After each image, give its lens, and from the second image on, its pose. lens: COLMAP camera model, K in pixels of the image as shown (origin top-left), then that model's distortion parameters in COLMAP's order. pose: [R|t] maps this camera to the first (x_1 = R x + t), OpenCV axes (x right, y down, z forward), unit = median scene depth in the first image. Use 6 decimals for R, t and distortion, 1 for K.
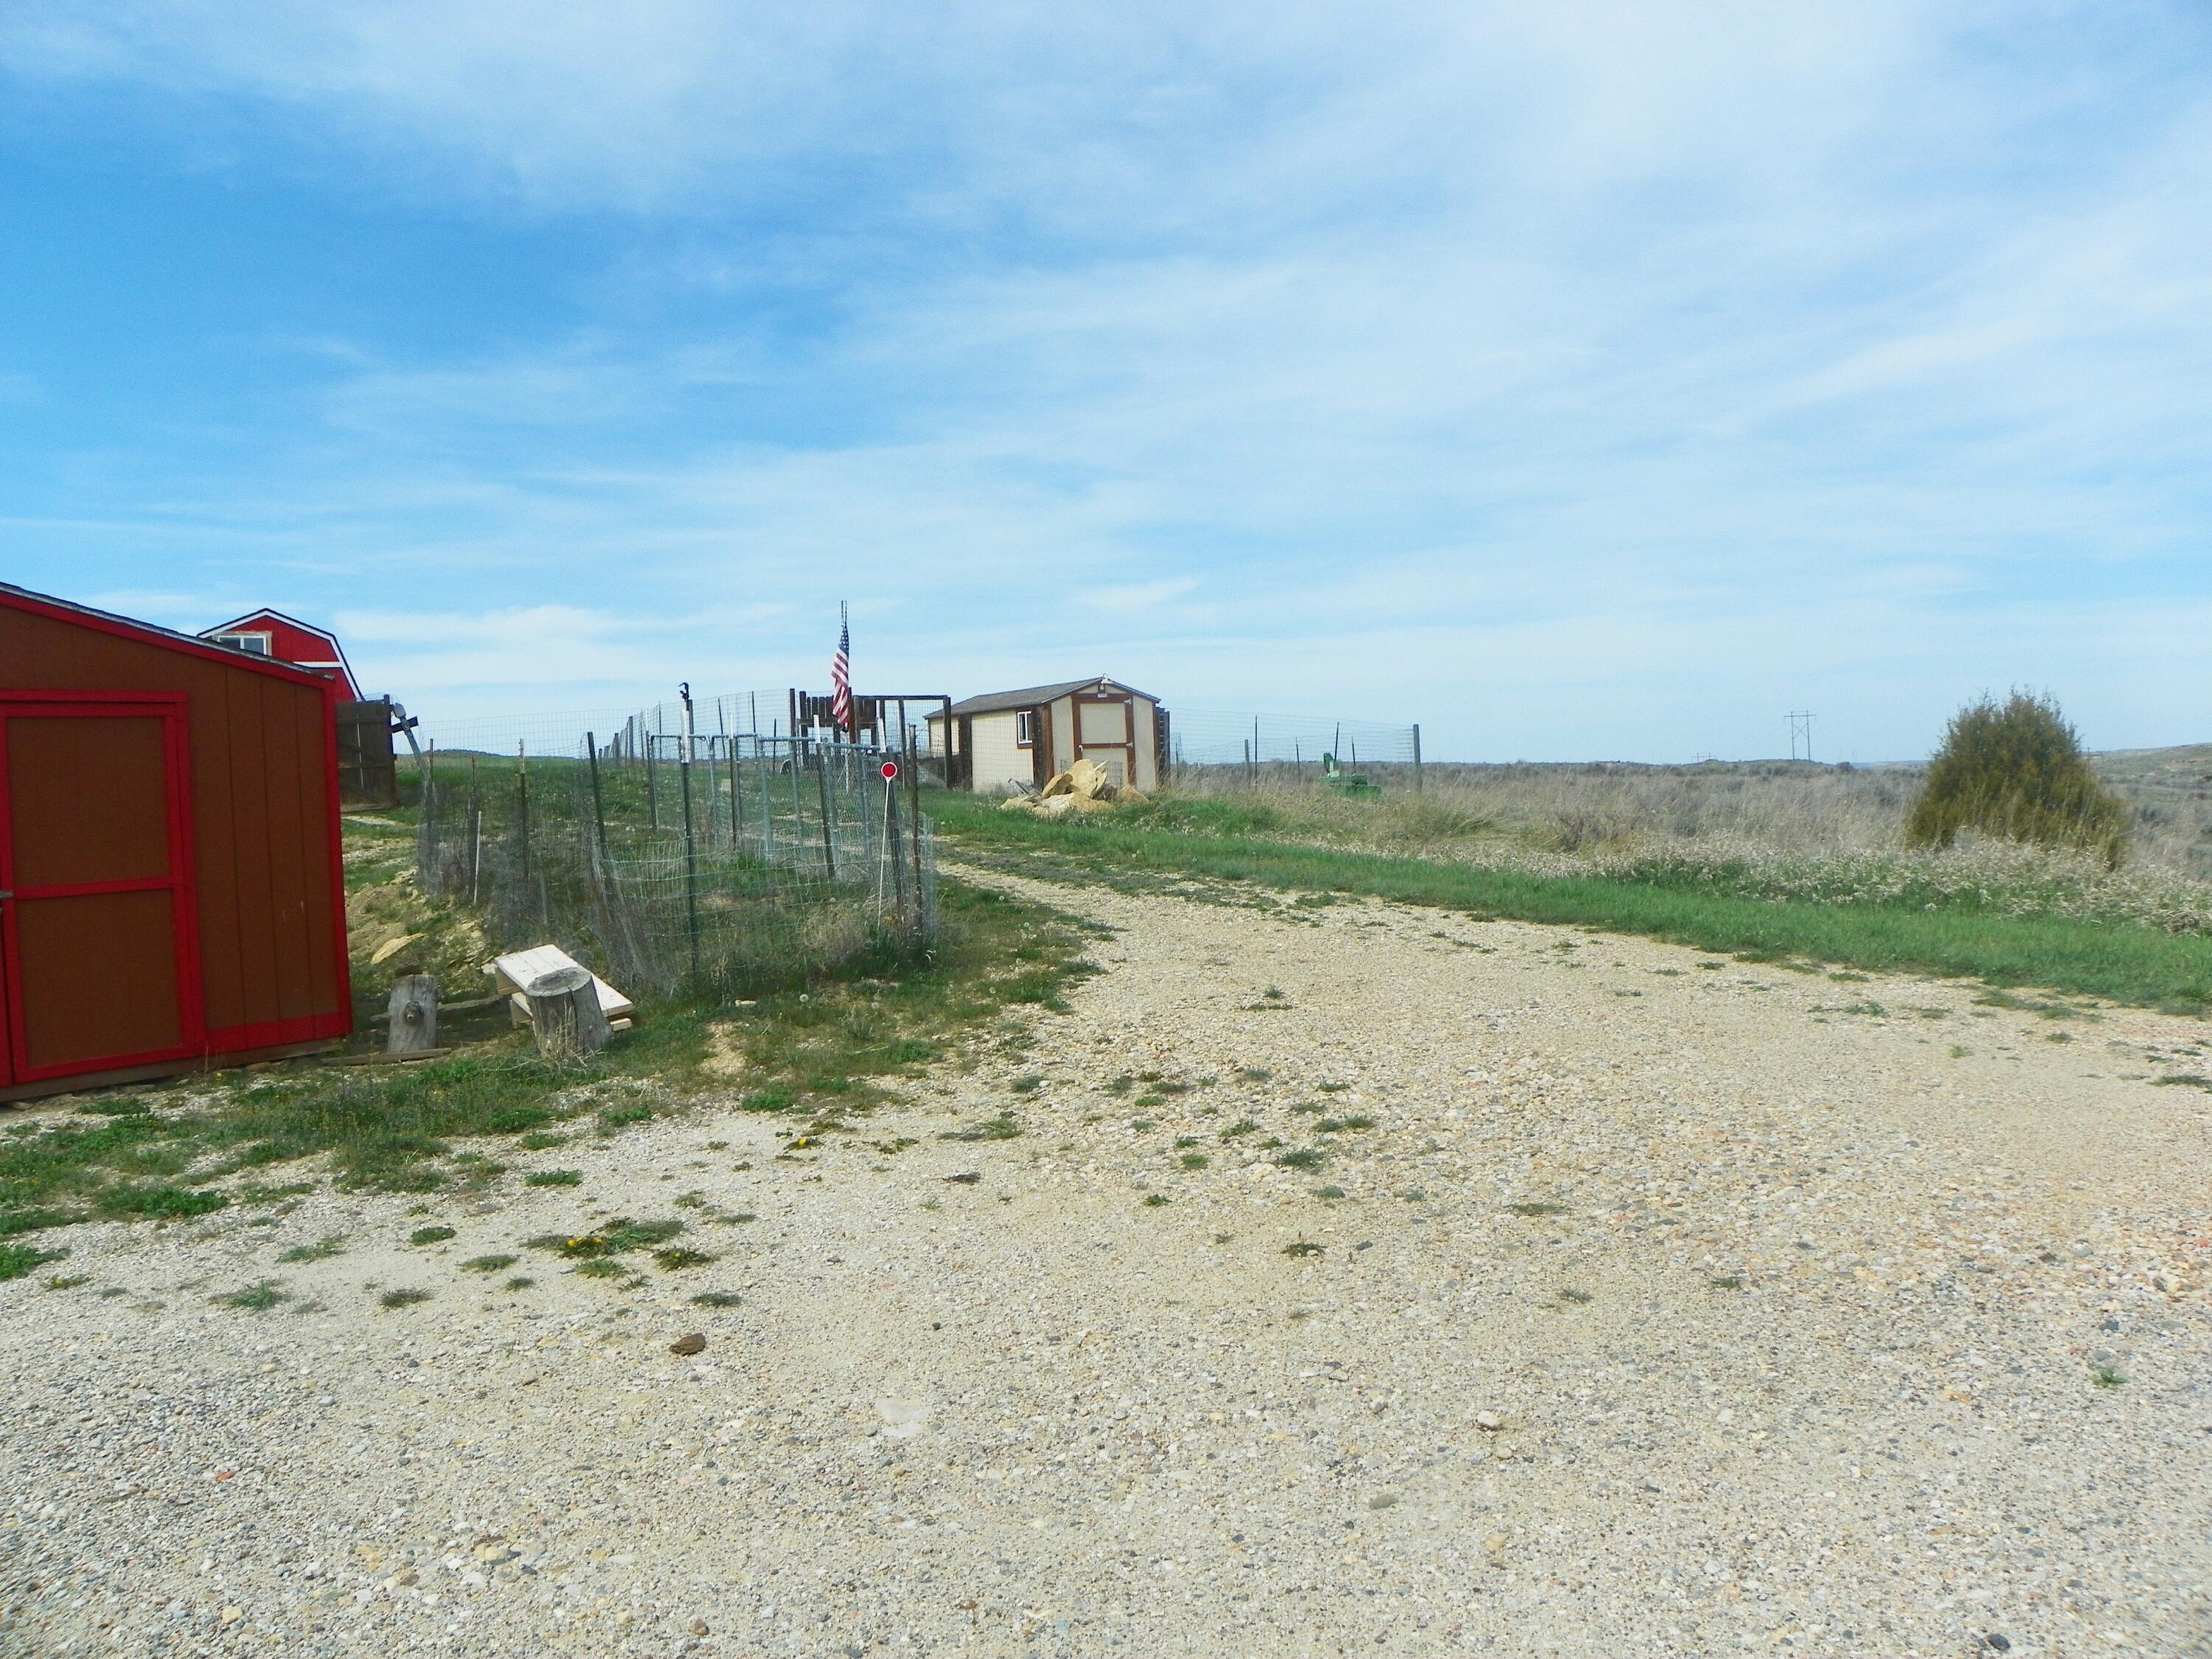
lens RADIAL K [[1679.3, 0, 1074.4], [0, 1679.3, 870.6], [0, 0, 1]] dist [-0.149852, 0.093958]
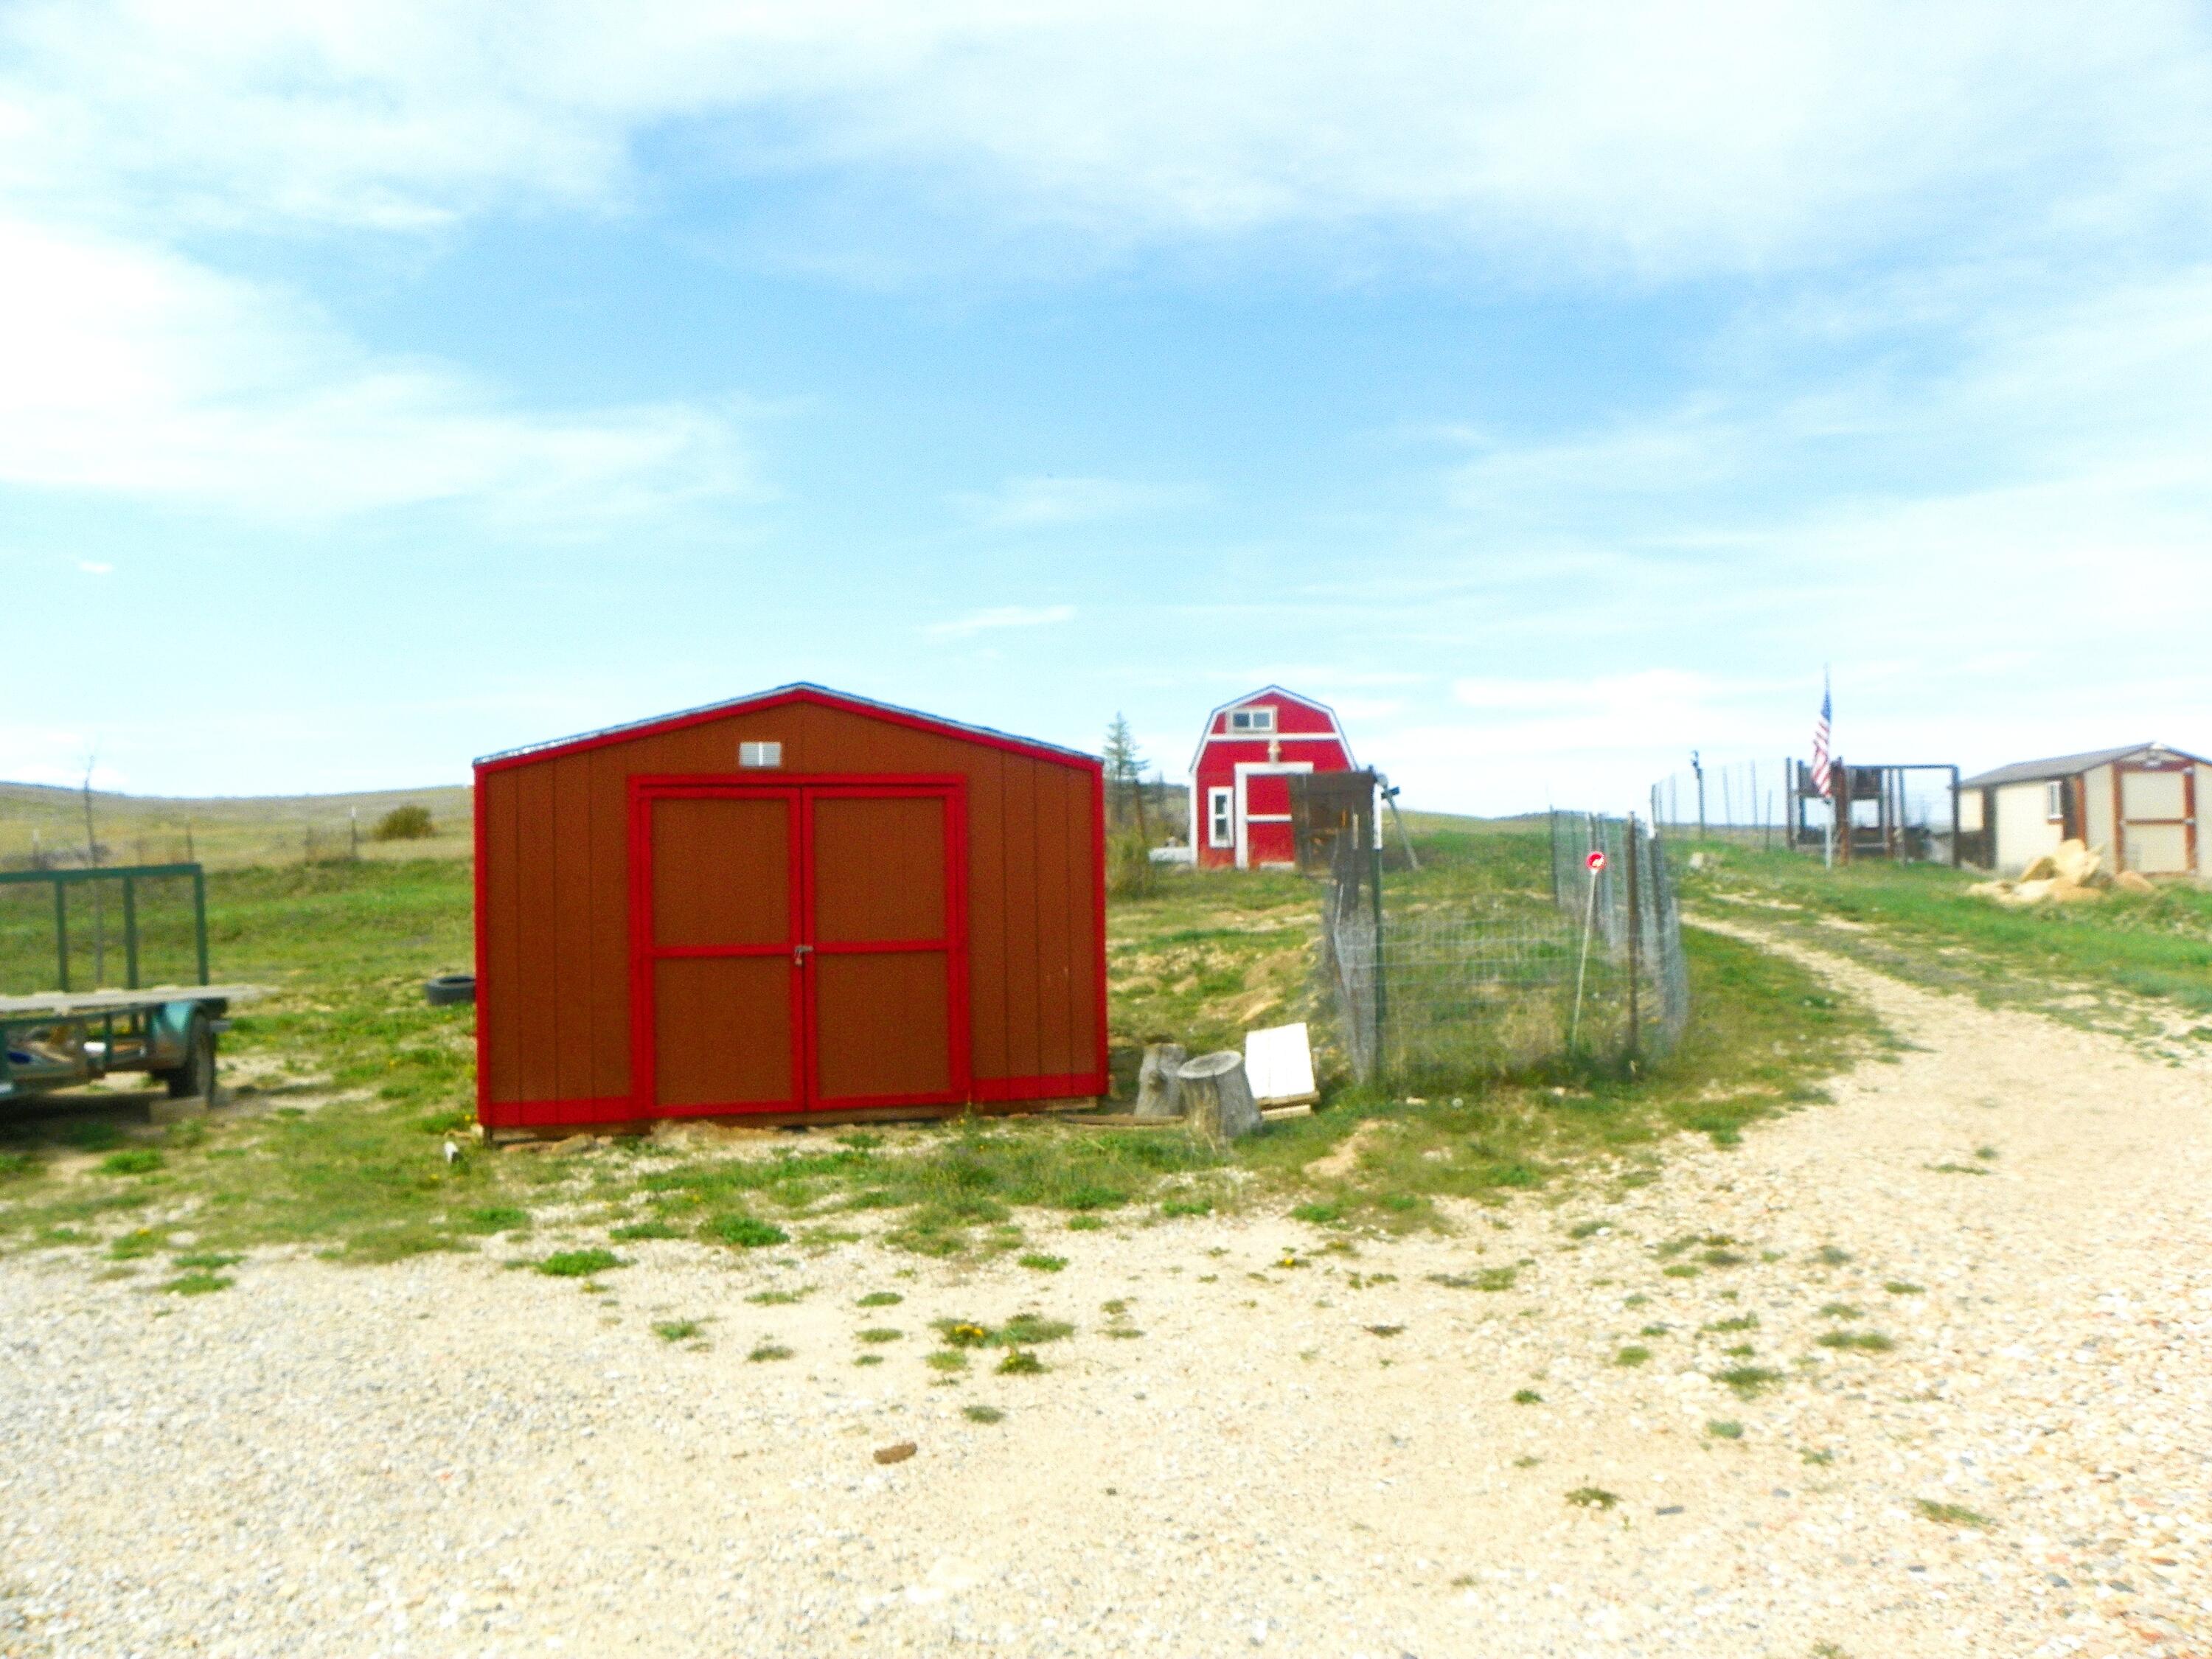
lens RADIAL K [[1679.3, 0, 1117.4], [0, 1679.3, 875.3], [0, 0, 1]] dist [-0.149852, 0.093958]
pose [[0.814467, 0.024455, -0.579695, 0.205192], [-0.045331, 0.998739, -0.021557, -0.020556], [0.578437, 0.043836, 0.814548, 0.118952]]
